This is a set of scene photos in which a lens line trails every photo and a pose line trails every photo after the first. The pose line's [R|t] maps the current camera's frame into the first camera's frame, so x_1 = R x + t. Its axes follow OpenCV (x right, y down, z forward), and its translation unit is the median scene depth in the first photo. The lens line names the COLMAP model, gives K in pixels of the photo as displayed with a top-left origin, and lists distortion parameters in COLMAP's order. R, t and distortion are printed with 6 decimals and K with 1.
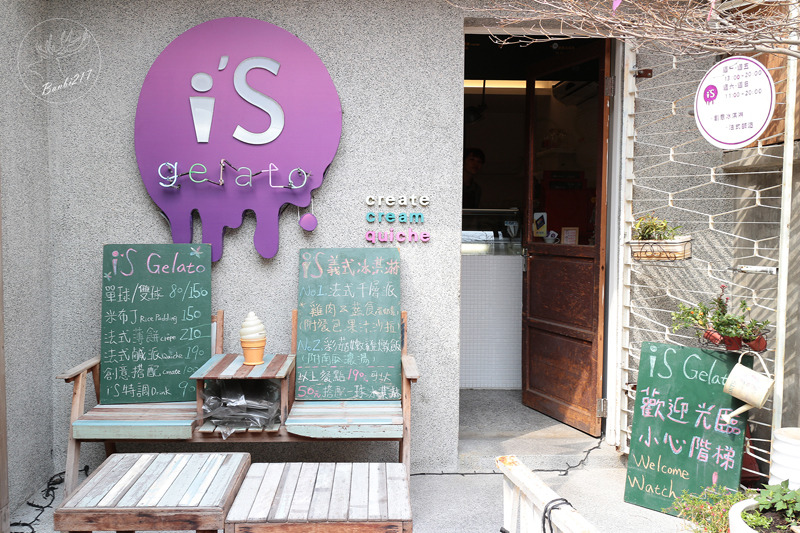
lens RADIAL K [[774.8, 0, 400.0], [0, 774.8, 266.5], [0, 0, 1]] dist [0.003717, -0.007812]
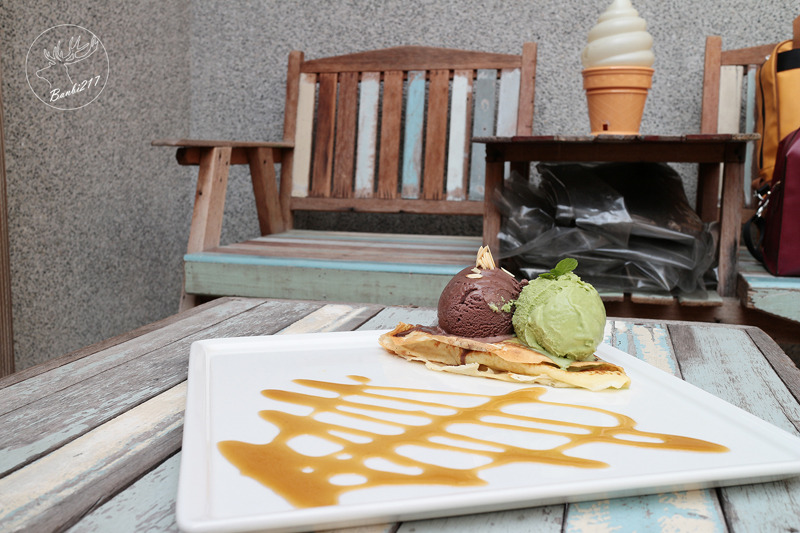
lens RADIAL K [[774.8, 0, 400.0], [0, 774.8, 266.5], [0, 0, 1]] dist [0.003717, -0.007812]
pose [[0.958764, 0.043091, -0.280919, -0.170520], [-0.028413, 0.998020, 0.056116, 0.155033], [0.282781, -0.045820, 0.958090, 0.547322]]
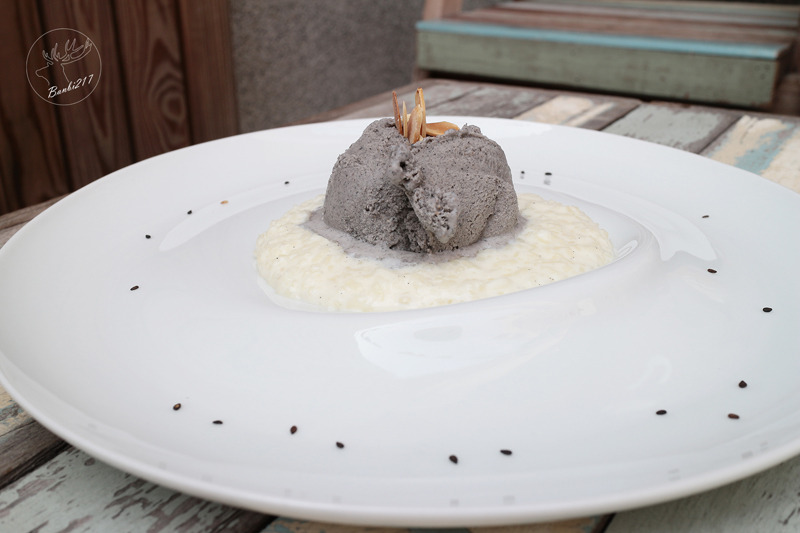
lens RADIAL K [[774.8, 0, 400.0], [0, 774.8, 266.5], [0, 0, 1]] dist [0.003717, -0.007812]
pose [[0.807669, 0.230190, -0.542847, -0.181245], [-0.034147, 0.937363, 0.346677, 0.156828], [0.588646, -0.261464, 0.764939, 0.593240]]
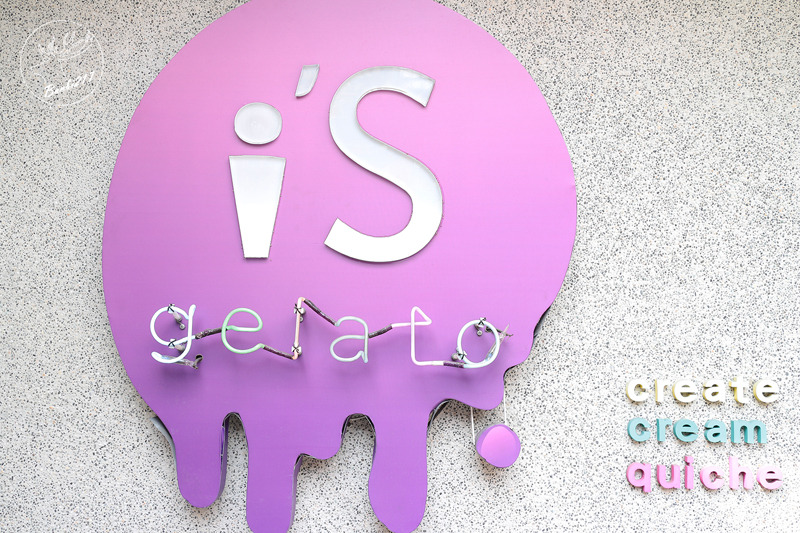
lens RADIAL K [[774.8, 0, 400.0], [0, 774.8, 266.5], [0, 0, 1]] dist [0.003717, -0.007812]
pose [[0.997935, -0.002061, -0.064194, -0.141878], [-0.006609, 0.990884, -0.134556, -0.094818], [0.063887, 0.134702, 0.988824, 0.560361]]
